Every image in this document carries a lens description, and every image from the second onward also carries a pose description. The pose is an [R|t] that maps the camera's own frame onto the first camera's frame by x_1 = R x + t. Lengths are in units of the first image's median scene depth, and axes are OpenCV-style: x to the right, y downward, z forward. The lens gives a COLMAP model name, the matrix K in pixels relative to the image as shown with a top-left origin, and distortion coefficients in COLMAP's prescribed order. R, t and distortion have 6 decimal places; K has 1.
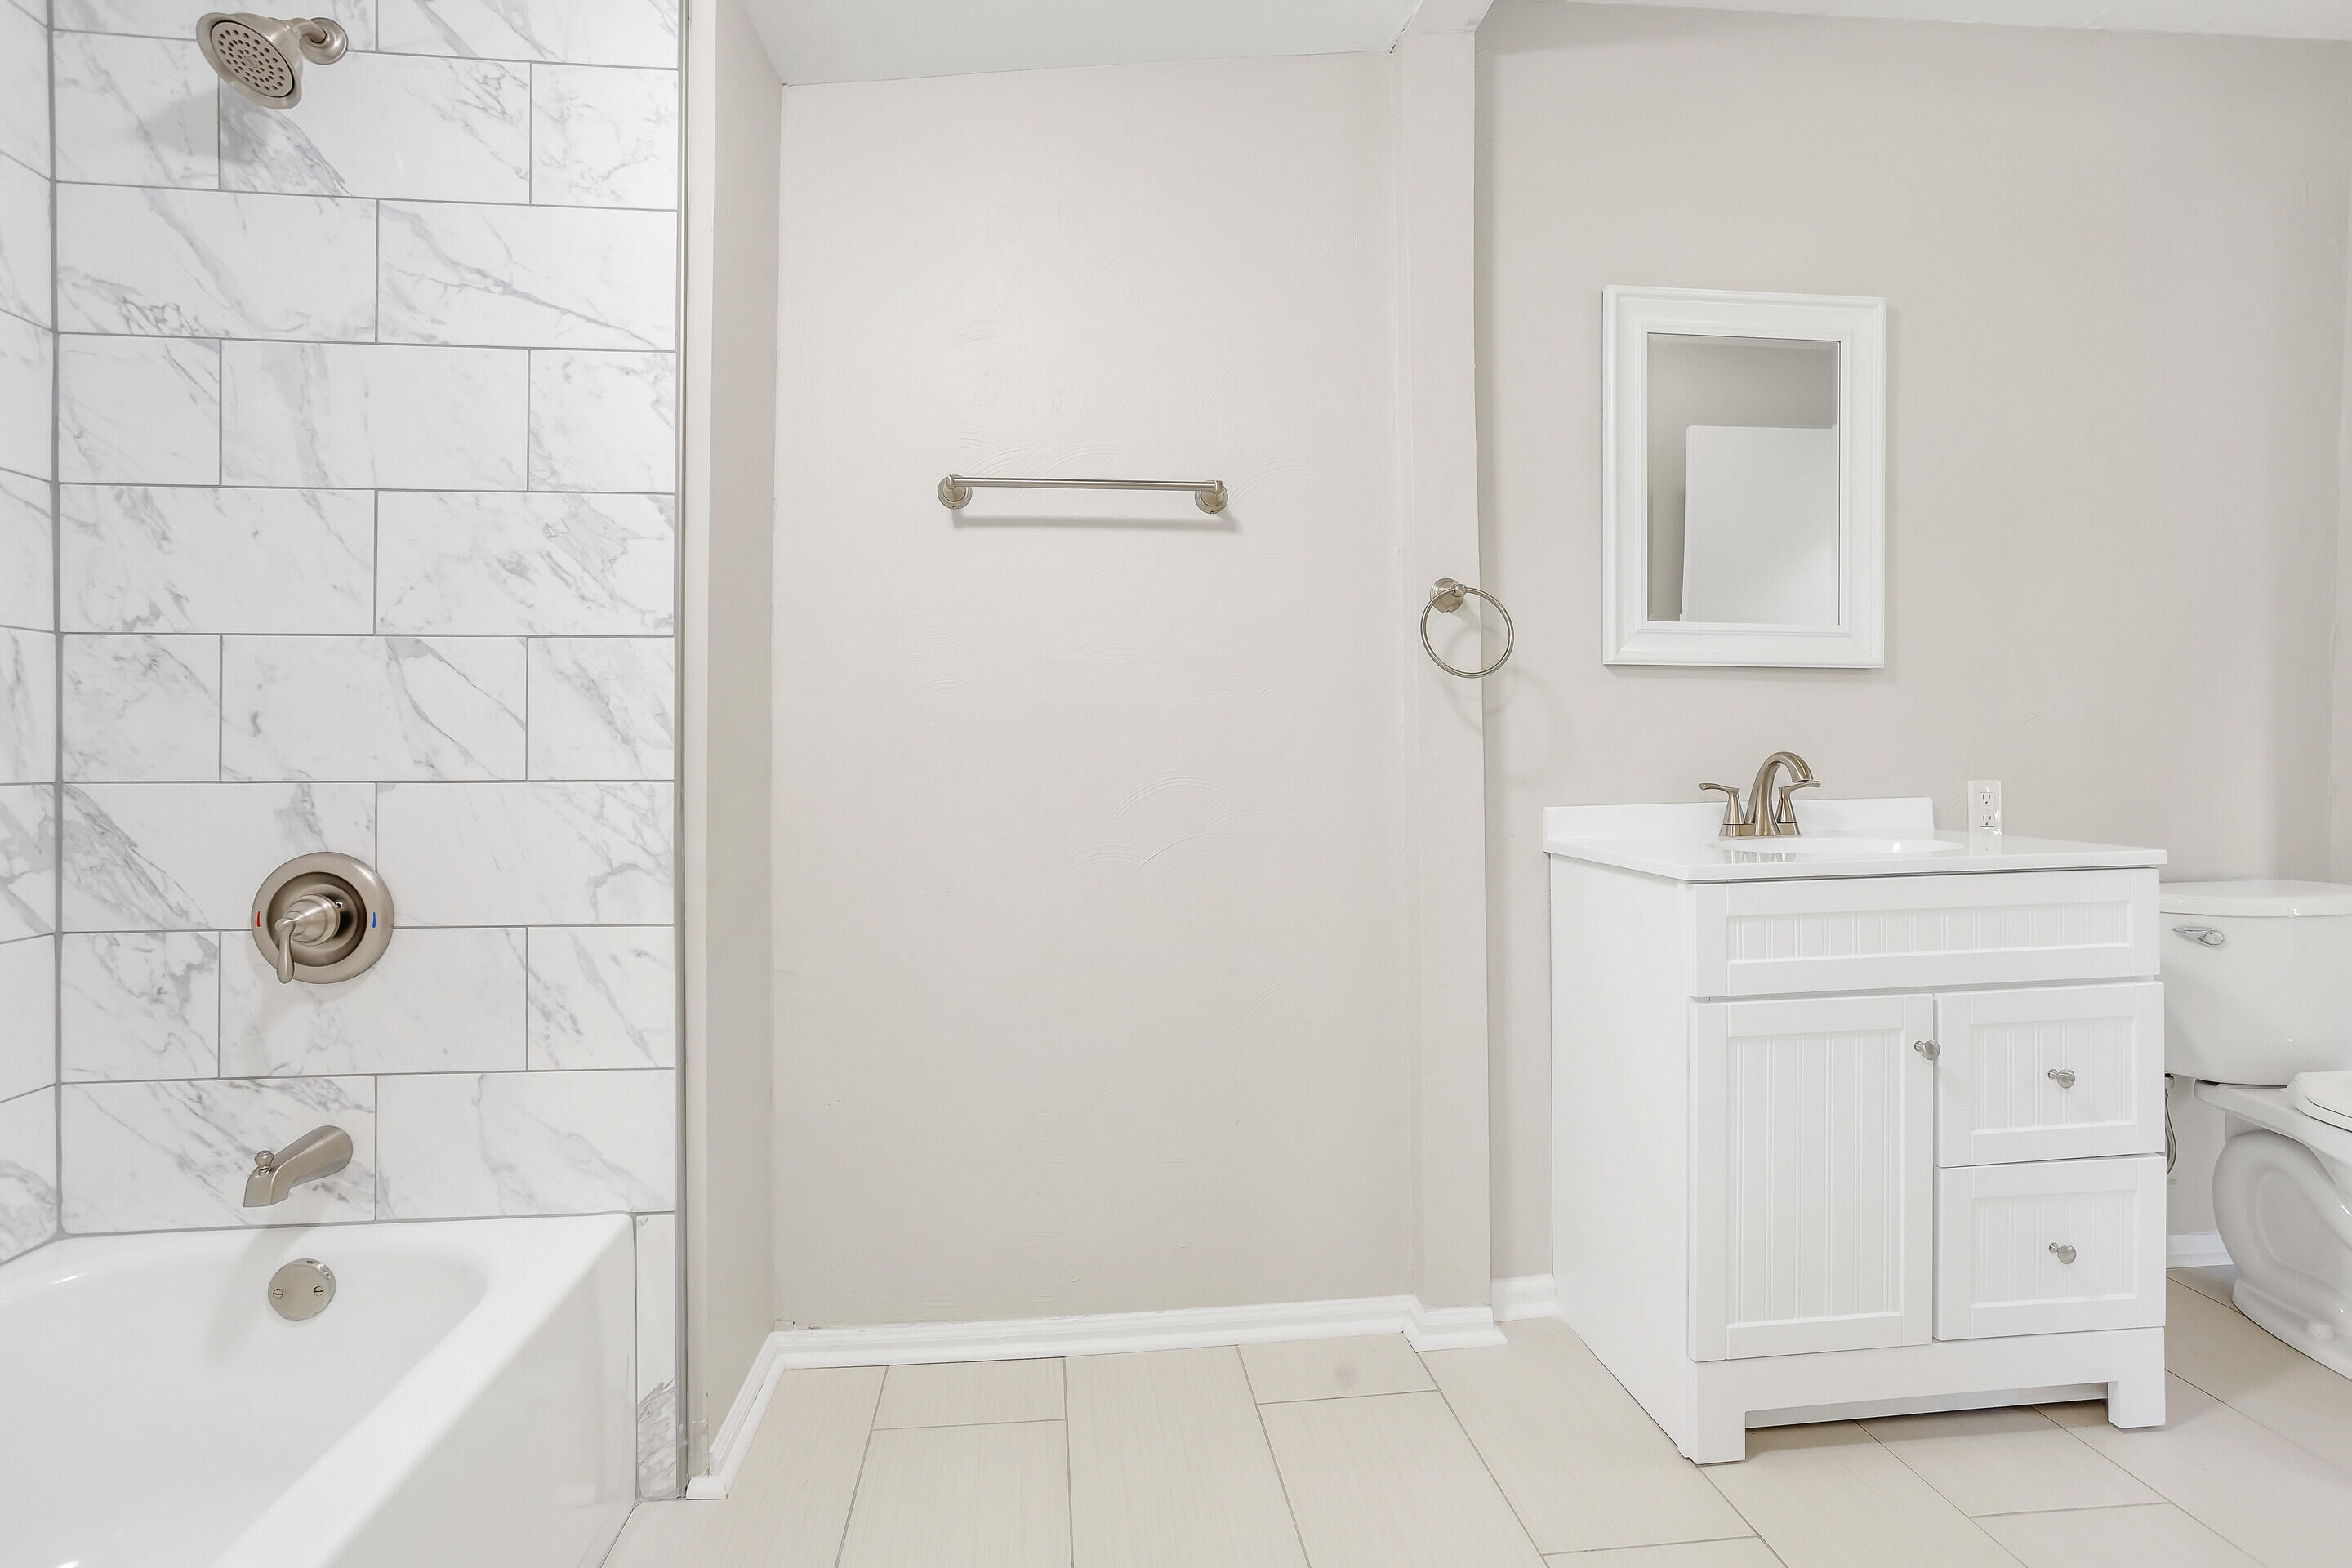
lens RADIAL K [[1134.6, 0, 1181.4], [0, 1134.6, 768.8], [0, 0, 1]] dist [-0.053180, 0.036484]
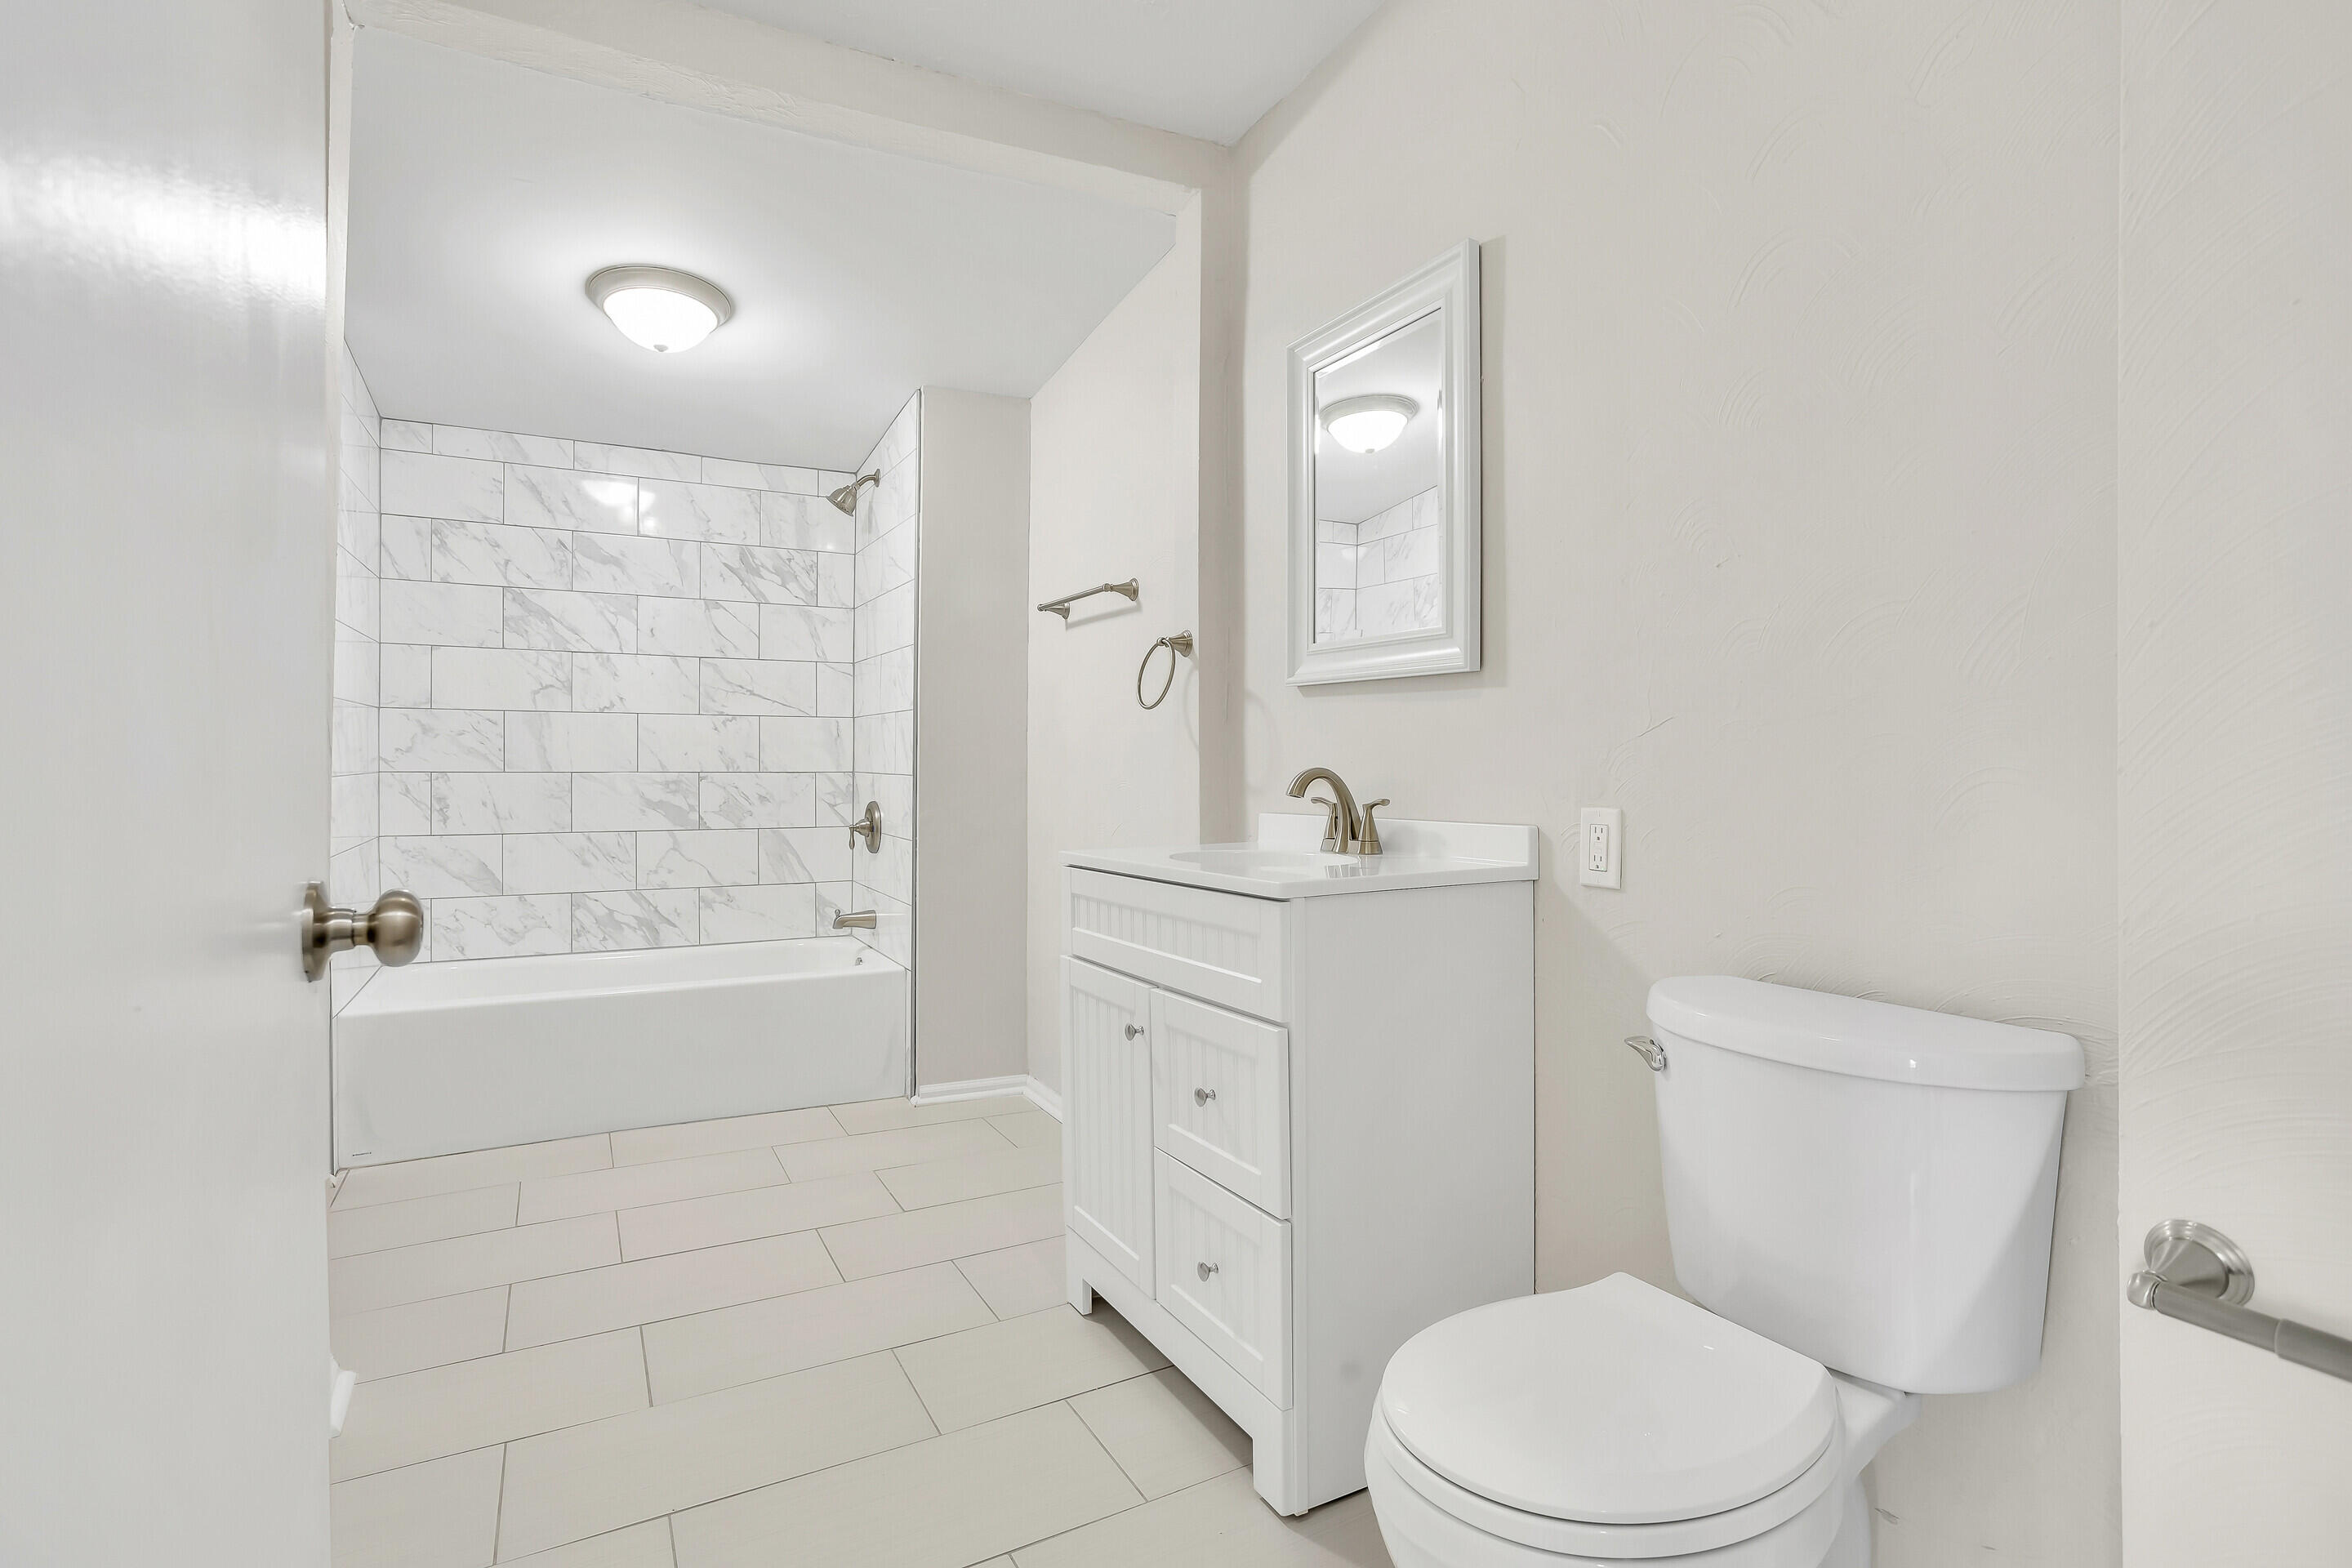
lens RADIAL K [[1134.6, 0, 1181.4], [0, 1134.6, 768.8], [0, 0, 1]] dist [-0.053180, 0.036484]
pose [[0.397652, 0.013204, -0.917441, 1.371919], [-0.005402, 0.999913, 0.012050, -0.024027], [0.917520, 0.000164, 0.397689, 0.463240]]
